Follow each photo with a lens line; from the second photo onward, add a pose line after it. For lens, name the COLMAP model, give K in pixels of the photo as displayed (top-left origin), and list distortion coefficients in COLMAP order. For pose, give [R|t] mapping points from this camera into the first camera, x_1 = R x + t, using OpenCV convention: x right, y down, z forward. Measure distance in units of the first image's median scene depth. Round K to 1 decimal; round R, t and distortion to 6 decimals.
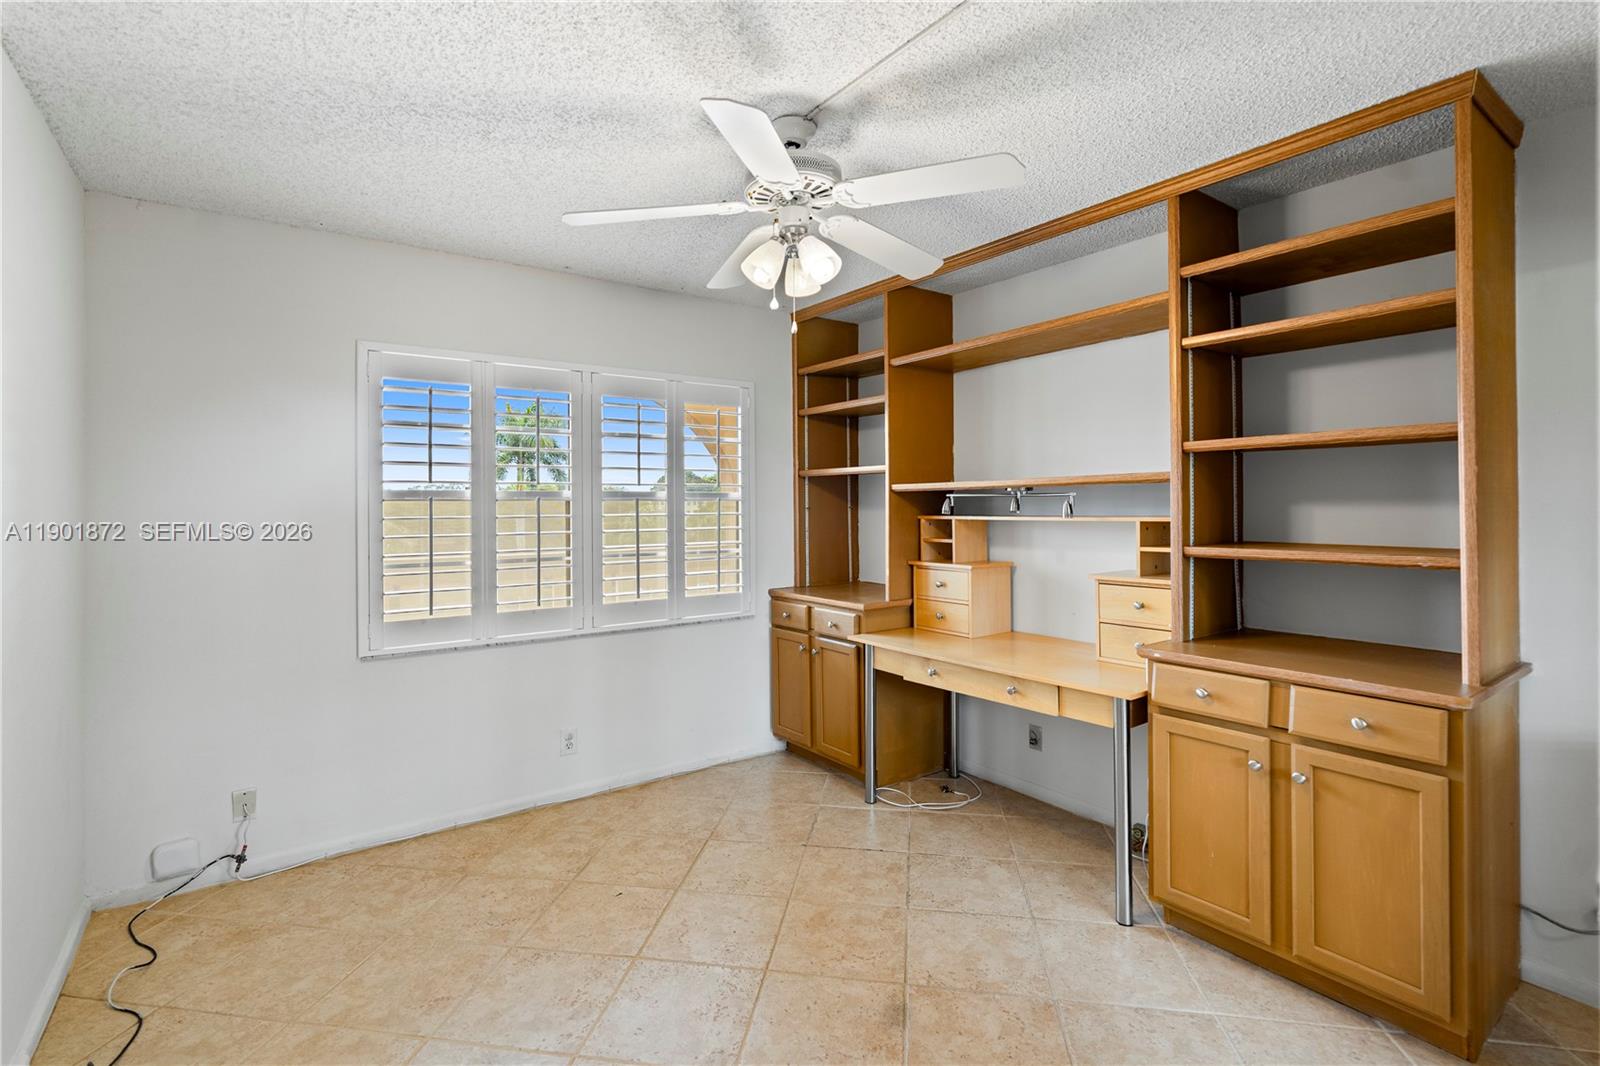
lens RADIAL K [[725.8, 0, 765.5], [0, 725.8, 498.6], [0, 0, 1]] dist [-0.011489, 0.005094]
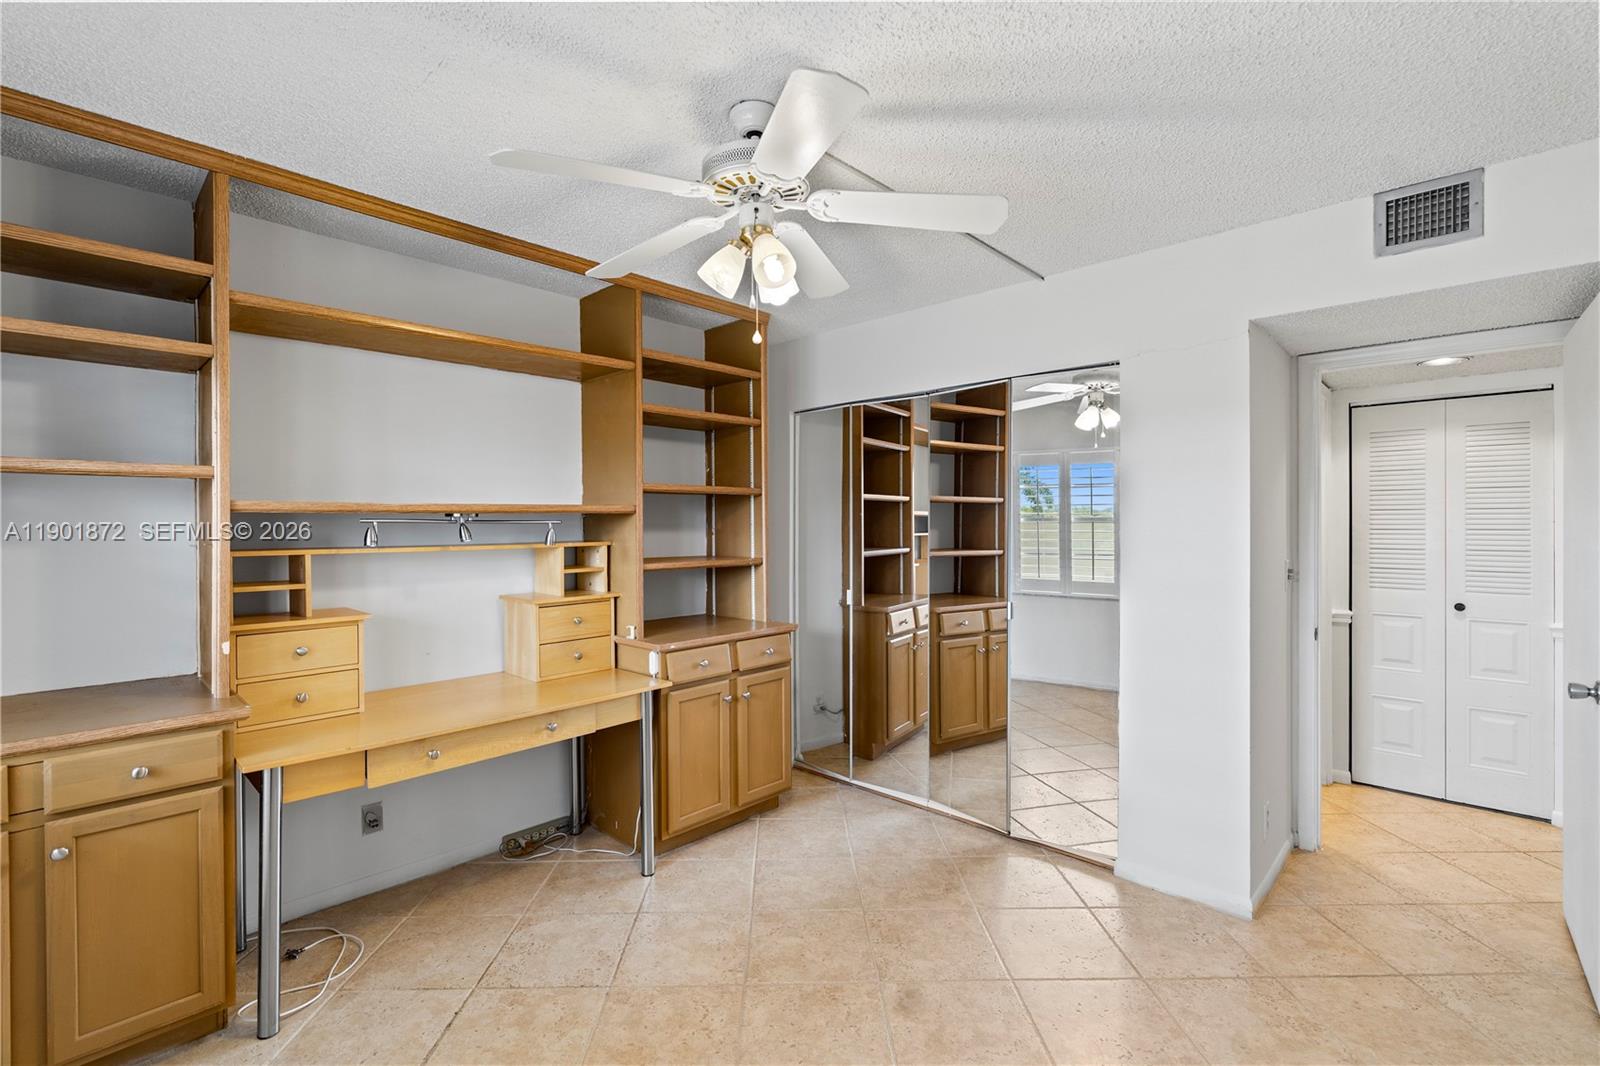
lens RADIAL K [[725.8, 0, 802.9], [0, 725.8, 531.2], [0, 0, 1]] dist [-0.011489, 0.005094]
pose [[-0.200270, -0.002861, 0.979737, -0.708138], [-0.001901, 0.999995, 0.002532, 0.003508], [-0.979739, -0.001355, -0.200274, 0.929892]]
